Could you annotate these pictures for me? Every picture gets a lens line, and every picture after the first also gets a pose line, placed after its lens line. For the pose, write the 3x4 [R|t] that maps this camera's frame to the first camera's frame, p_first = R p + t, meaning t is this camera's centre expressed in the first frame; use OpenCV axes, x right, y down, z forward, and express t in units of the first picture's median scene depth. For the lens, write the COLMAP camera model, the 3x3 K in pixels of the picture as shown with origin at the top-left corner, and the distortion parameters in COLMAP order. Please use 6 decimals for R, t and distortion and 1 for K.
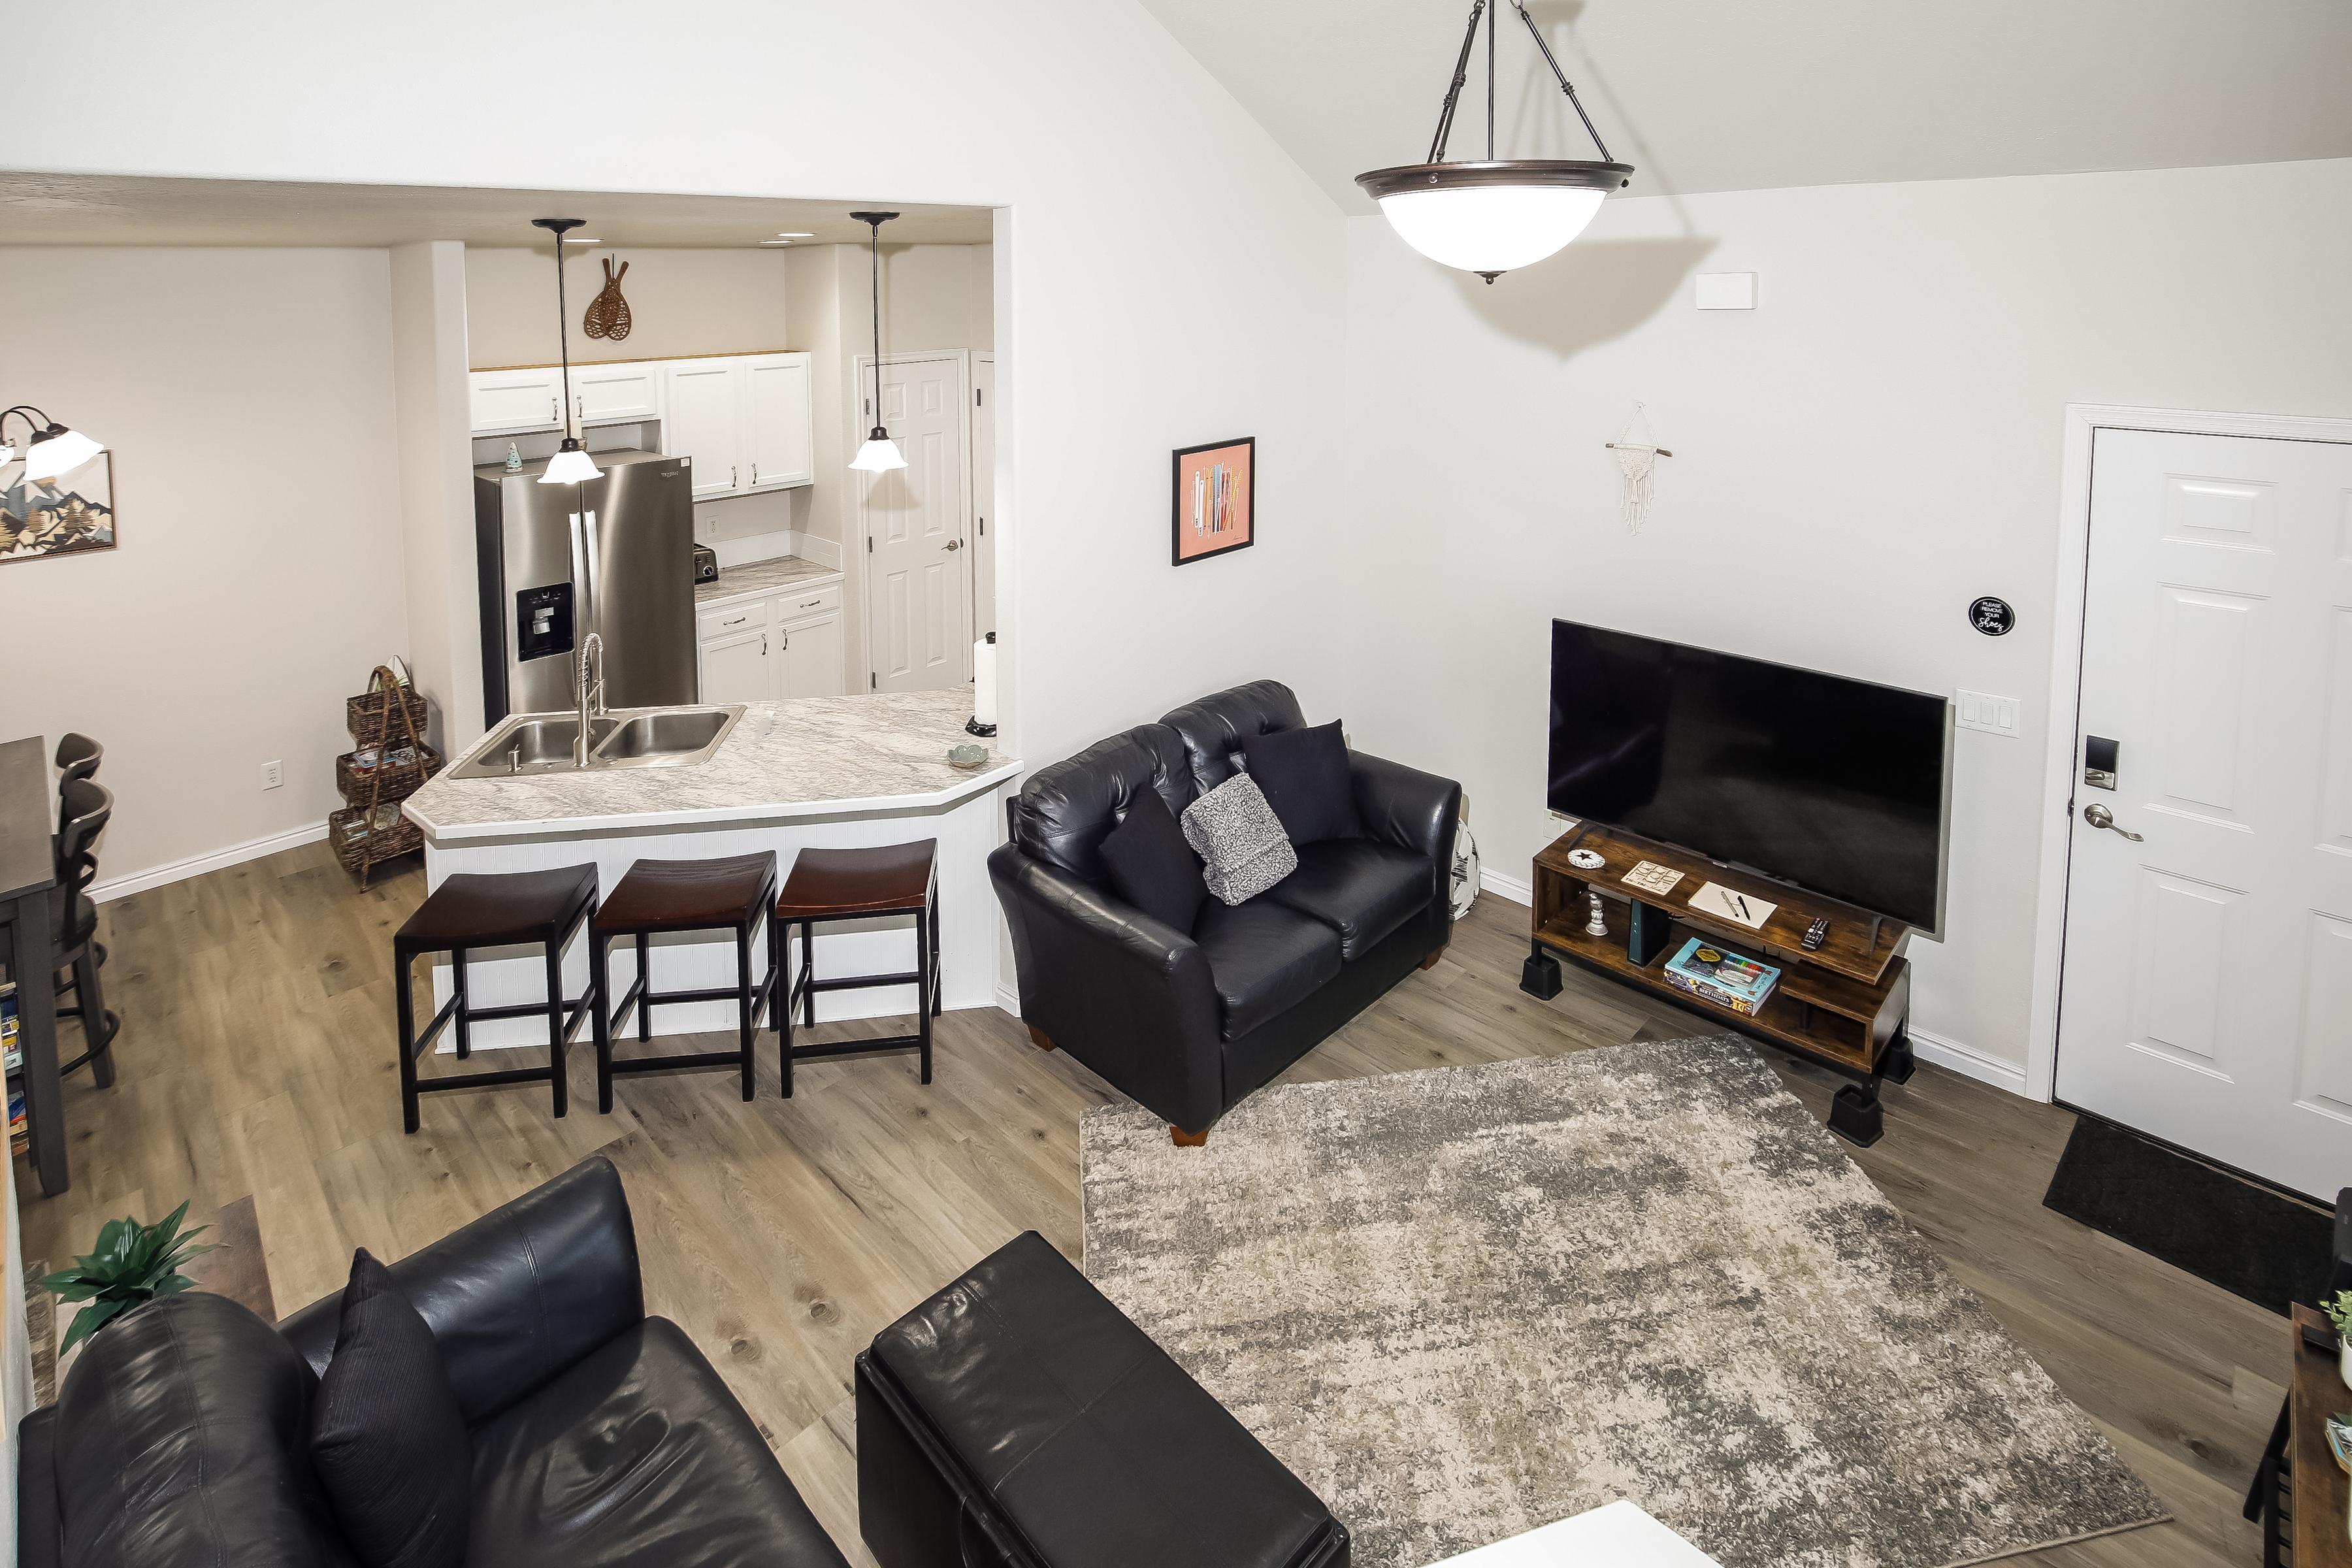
lens RADIAL K [[1149.1, 0, 1214.7], [0, 1149.1, 386.4], [0, 0, 1]] dist [-0.014117, 0.000032]
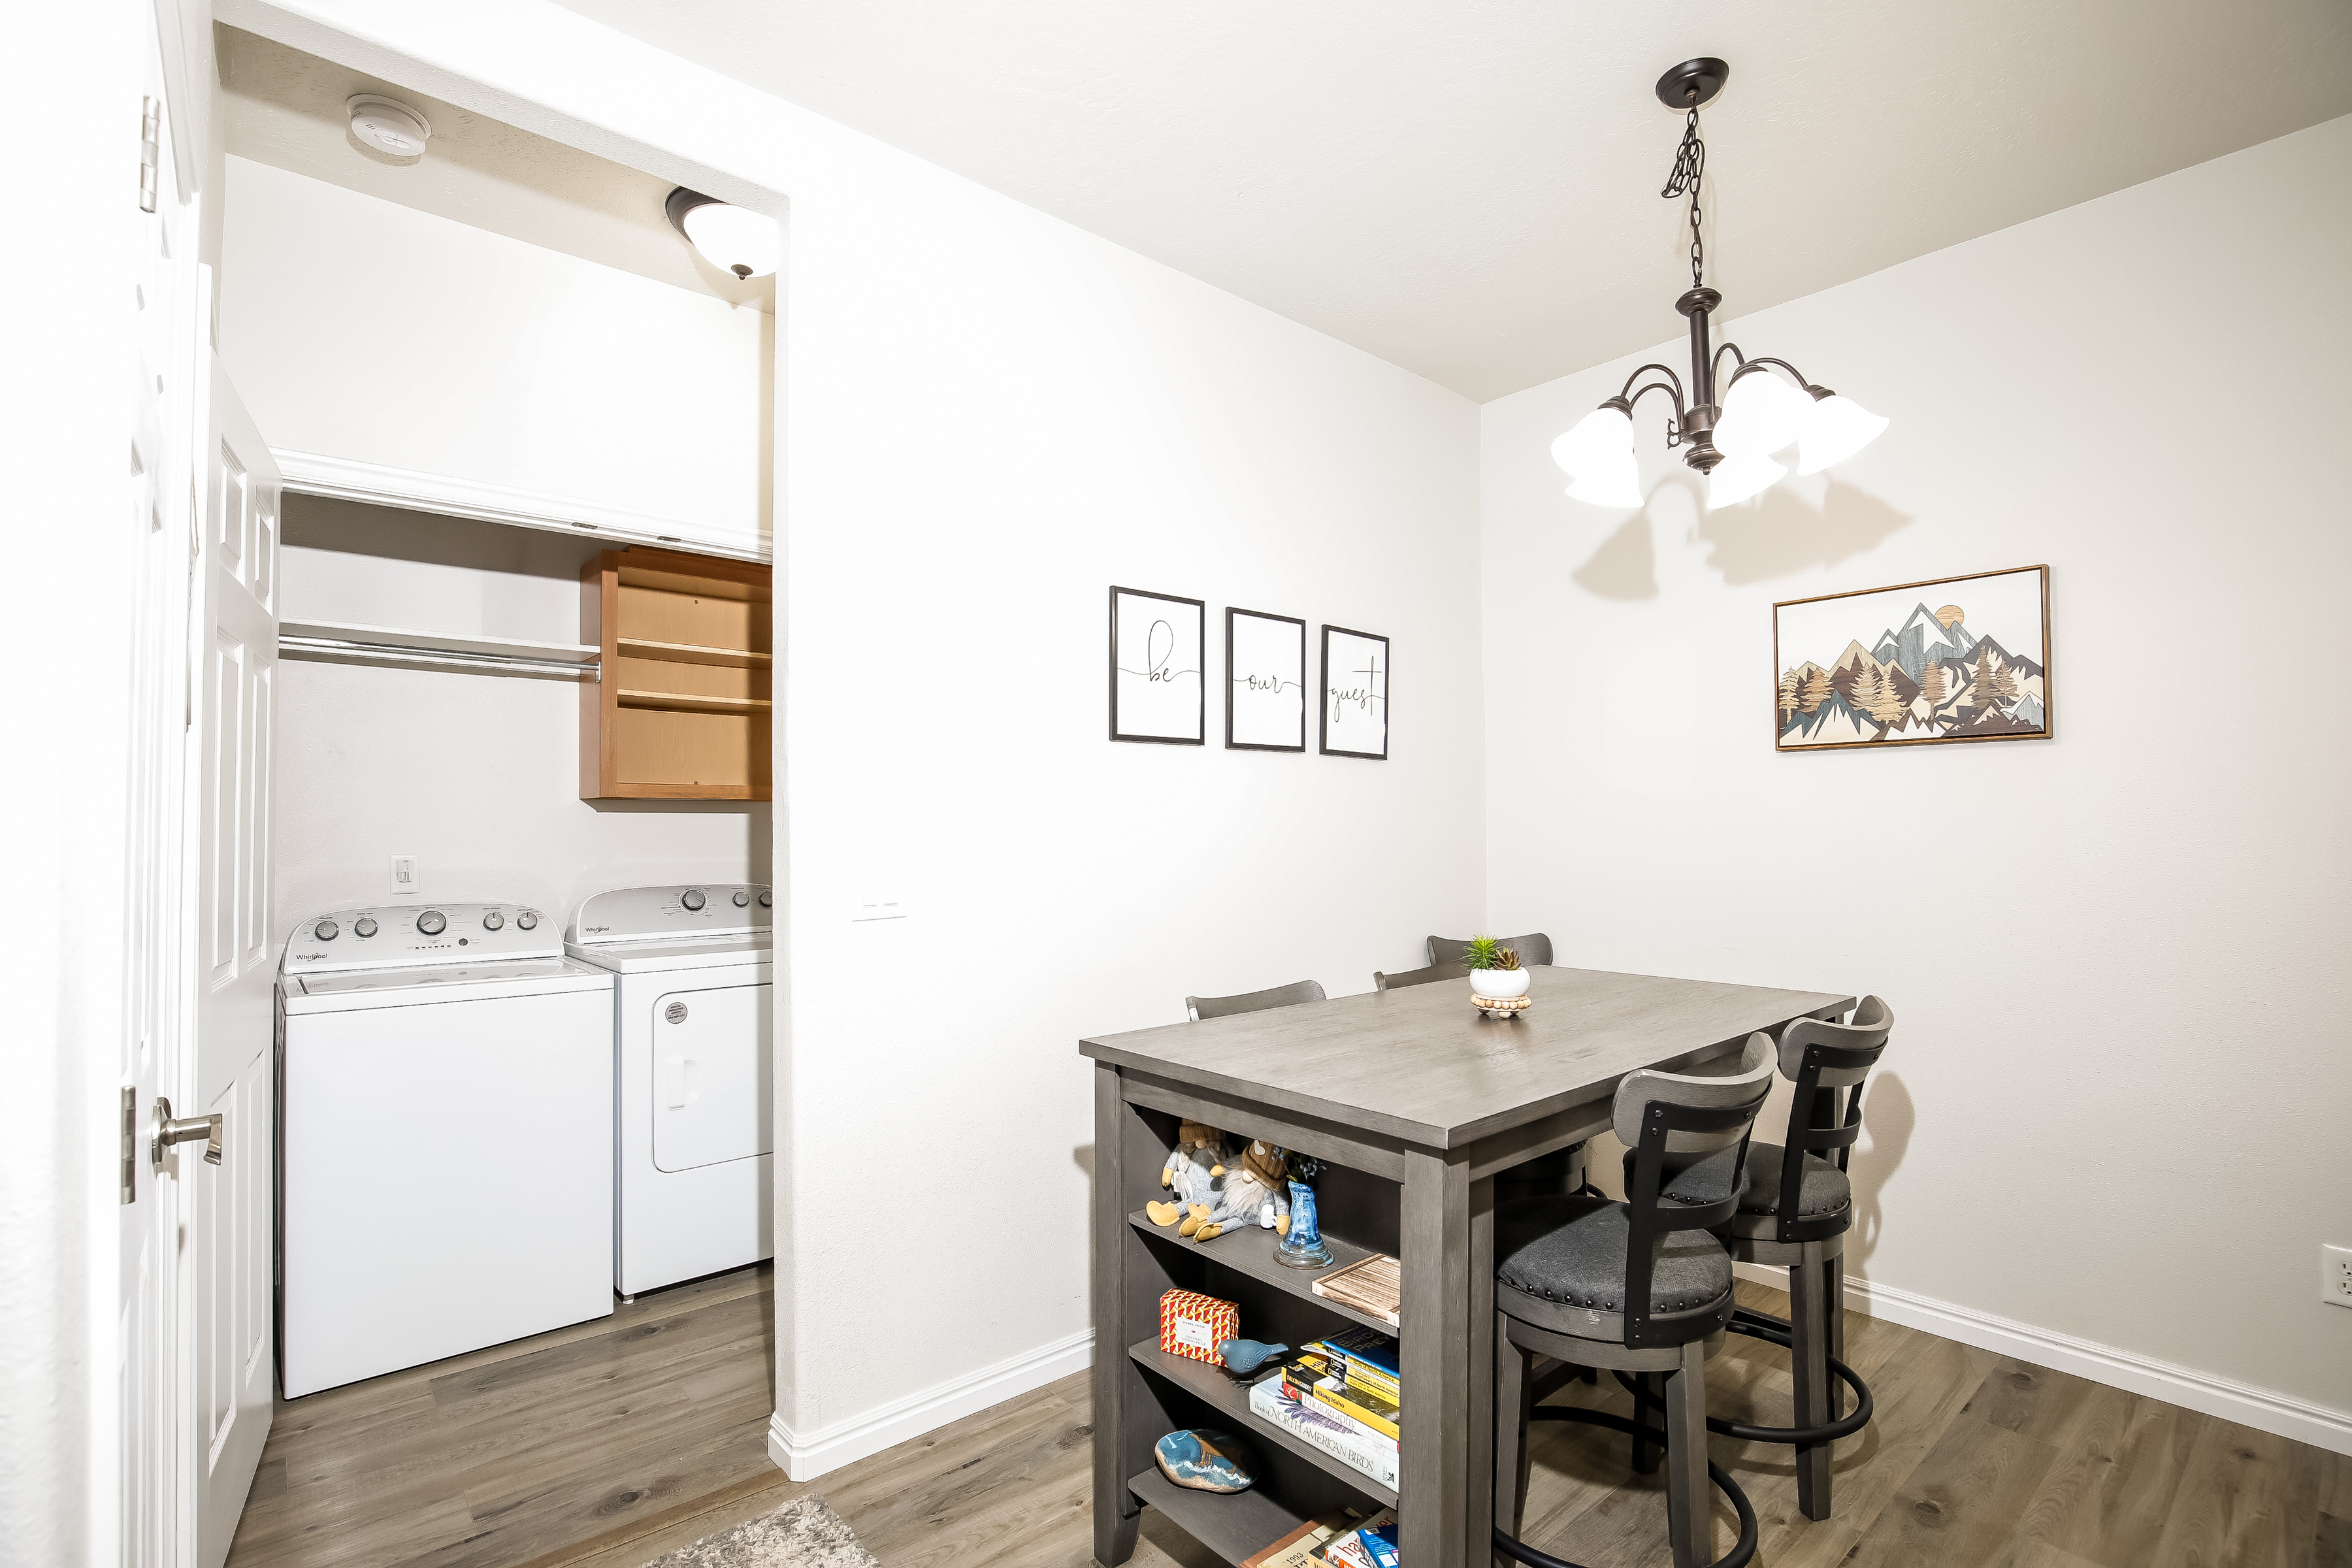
lens RADIAL K [[1073.1, 0, 1185.5], [0, 1073.1, 804.0], [0, 0, 1]] dist [-0.024347, 0.000192]
pose [[-0.083150, -0.005177, -0.996524, -0.482387], [-0.071280, 0.997456, 0.000766, 0.249172], [0.993985, 0.071096, -0.083307, 0.737428]]
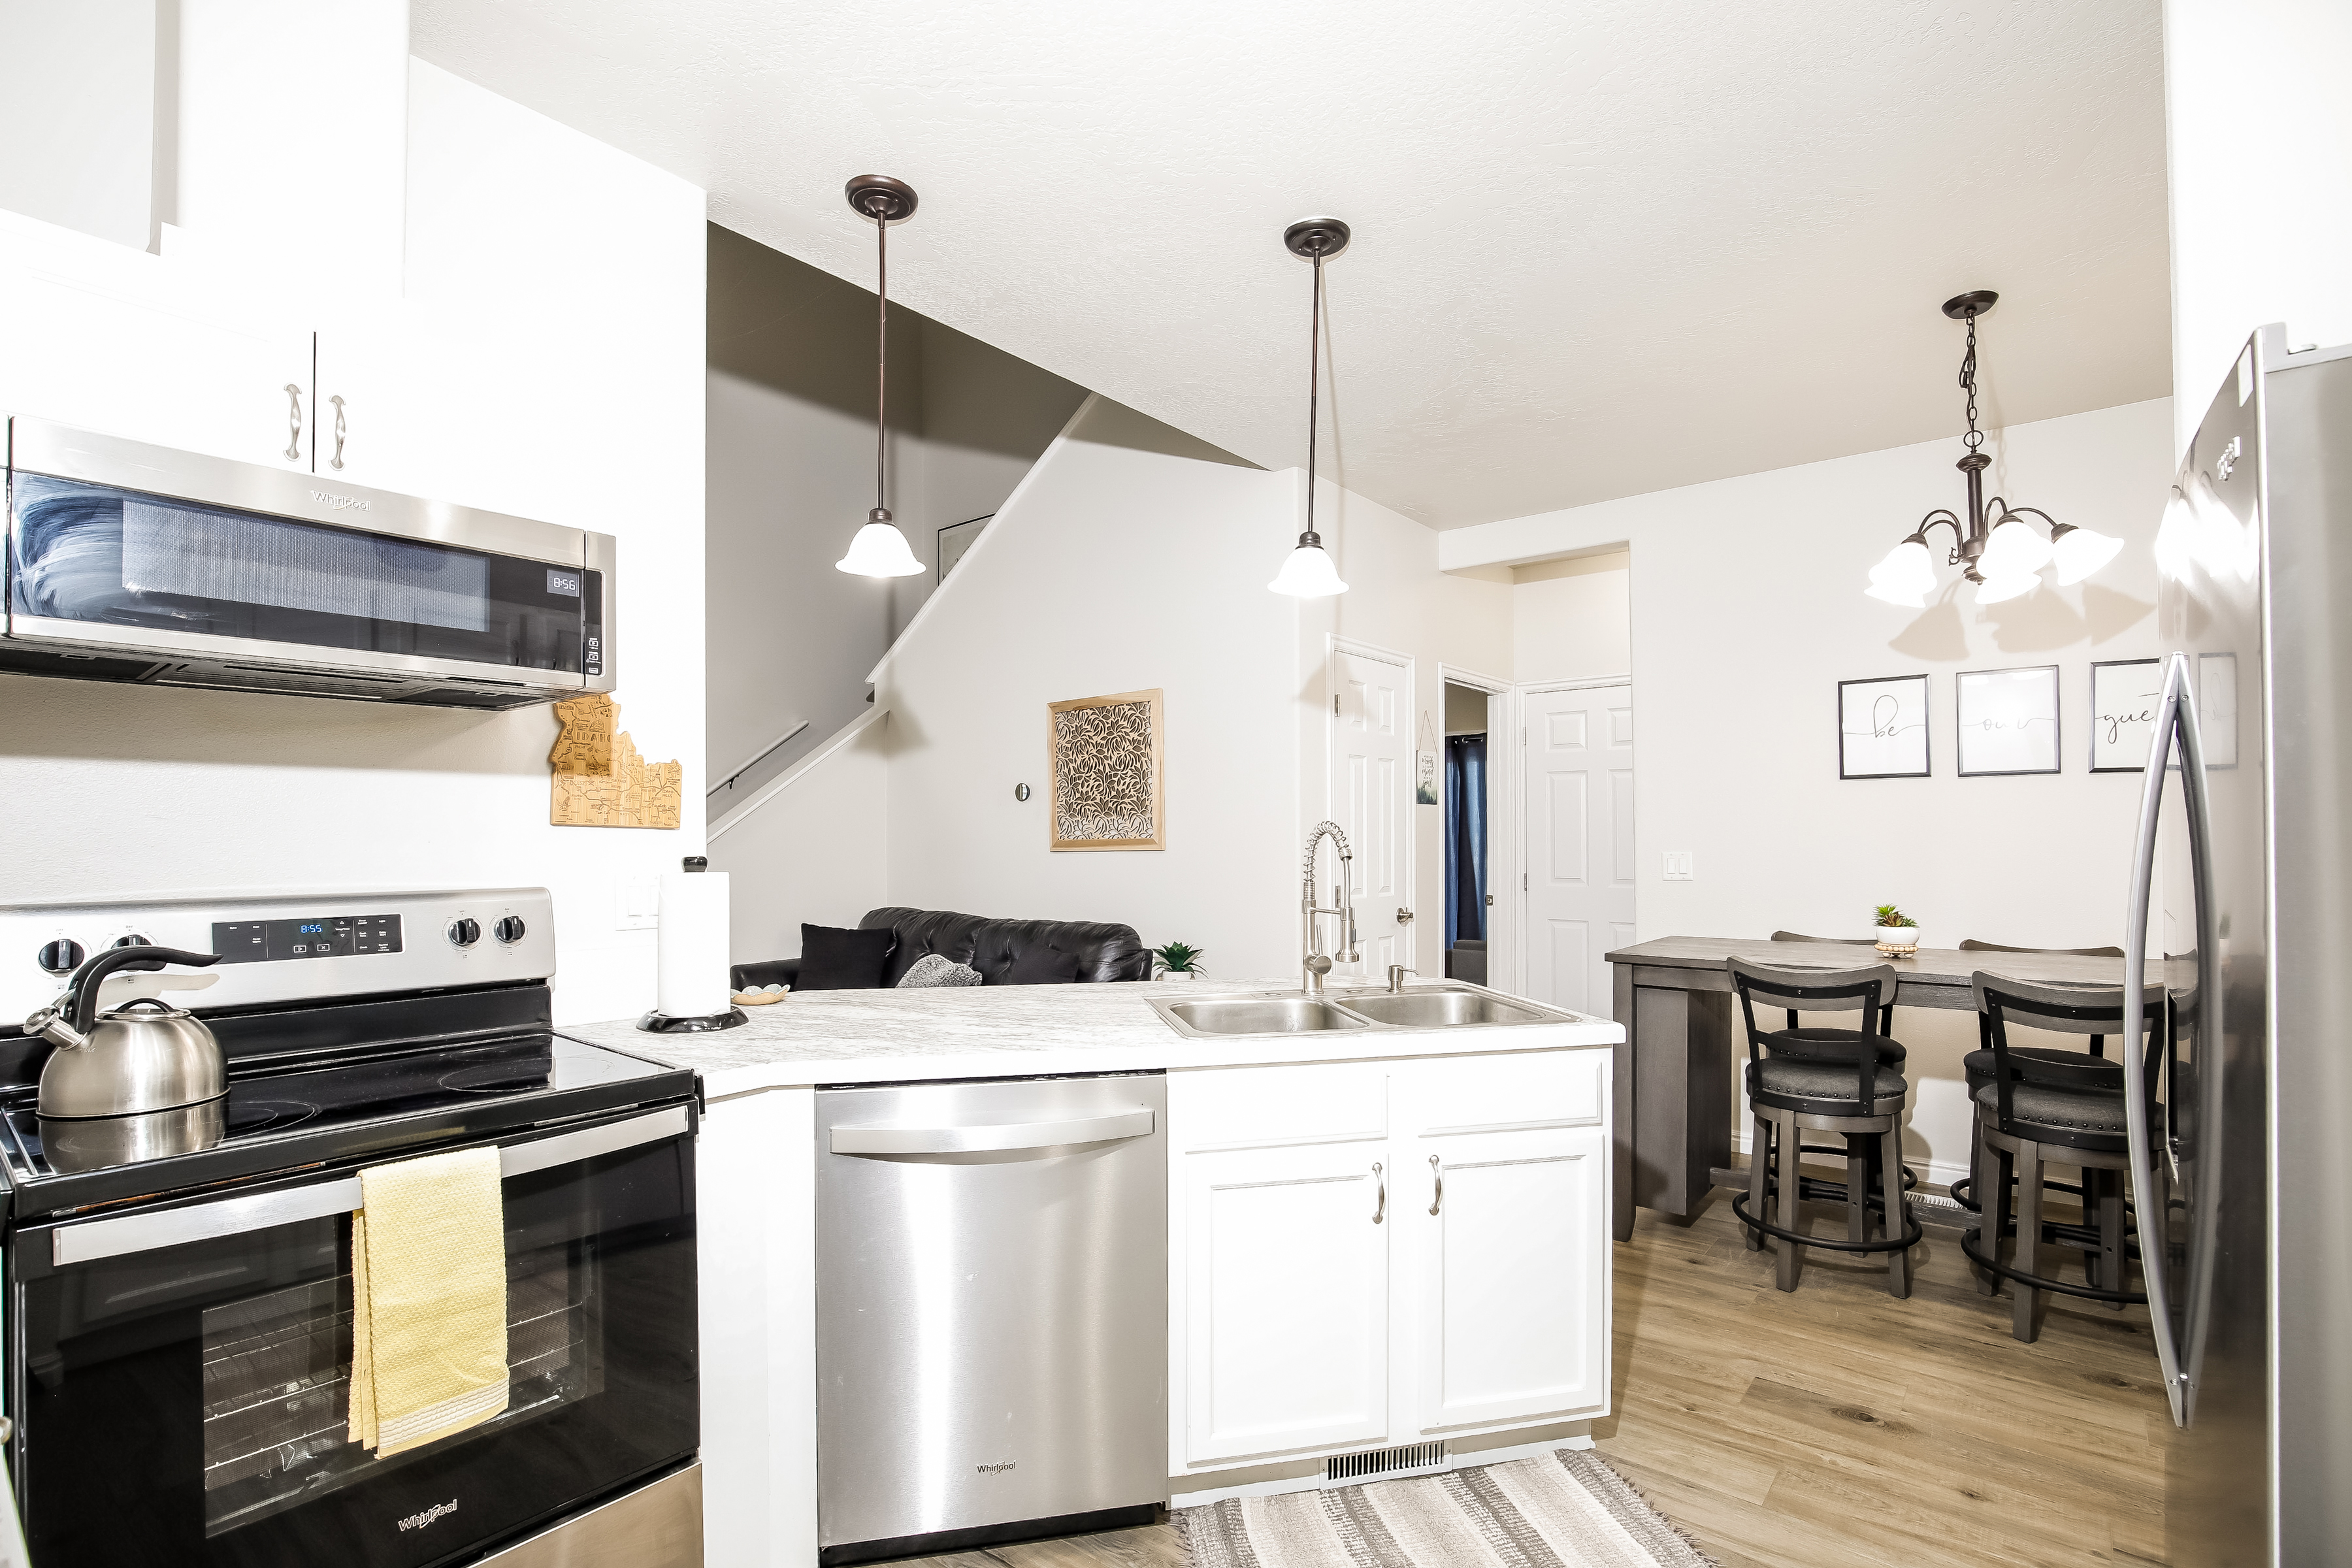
lens RADIAL K [[1096.8, 0, 1184.1], [0, 1096.8, 827.0], [0, 0, 1]] dist [-0.027085, 0.000402]
pose [[-0.995925, 0.017836, -0.088404, -0.406513], [0.011875, 0.997648, 0.067502, 0.179375], [0.089400, 0.066177, -0.993795, 1.644121]]
